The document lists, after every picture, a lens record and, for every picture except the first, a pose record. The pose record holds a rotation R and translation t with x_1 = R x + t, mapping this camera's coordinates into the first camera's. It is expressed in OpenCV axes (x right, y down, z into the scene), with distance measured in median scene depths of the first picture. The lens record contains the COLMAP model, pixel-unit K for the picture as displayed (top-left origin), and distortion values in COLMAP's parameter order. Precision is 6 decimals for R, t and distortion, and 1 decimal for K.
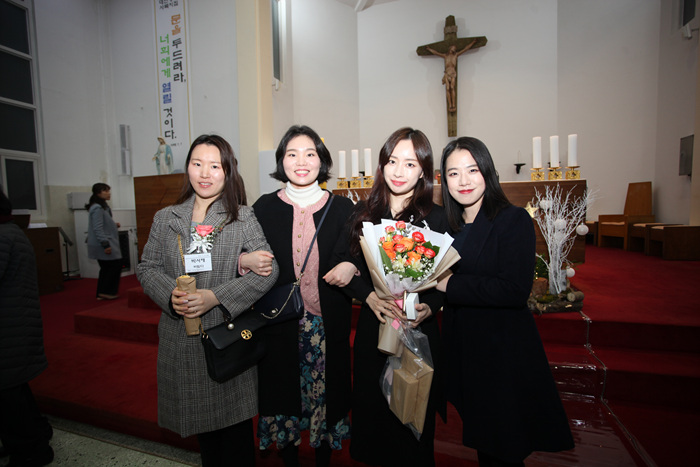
lens RADIAL K [[341.9, 0, 349.2], [0, 341.9, 231.3], [0, 0, 1]] dist [-0.063423, 0.025338]
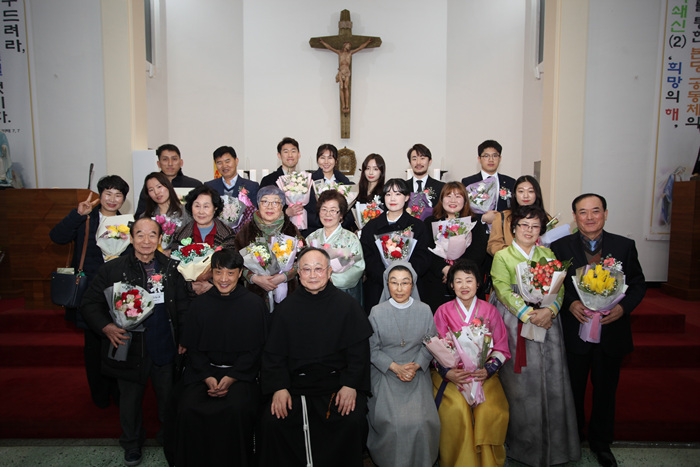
lens RADIAL K [[439.2, 0, 346.7], [0, 439.2, 231.3], [0, 0, 1]] dist [-0.000443, 0.003767]
pose [[0.957642, 0.001218, 0.287960, -0.055553], [-0.003328, 0.999971, 0.006836, -0.031233], [-0.287943, -0.007504, 0.957618, -0.217994]]
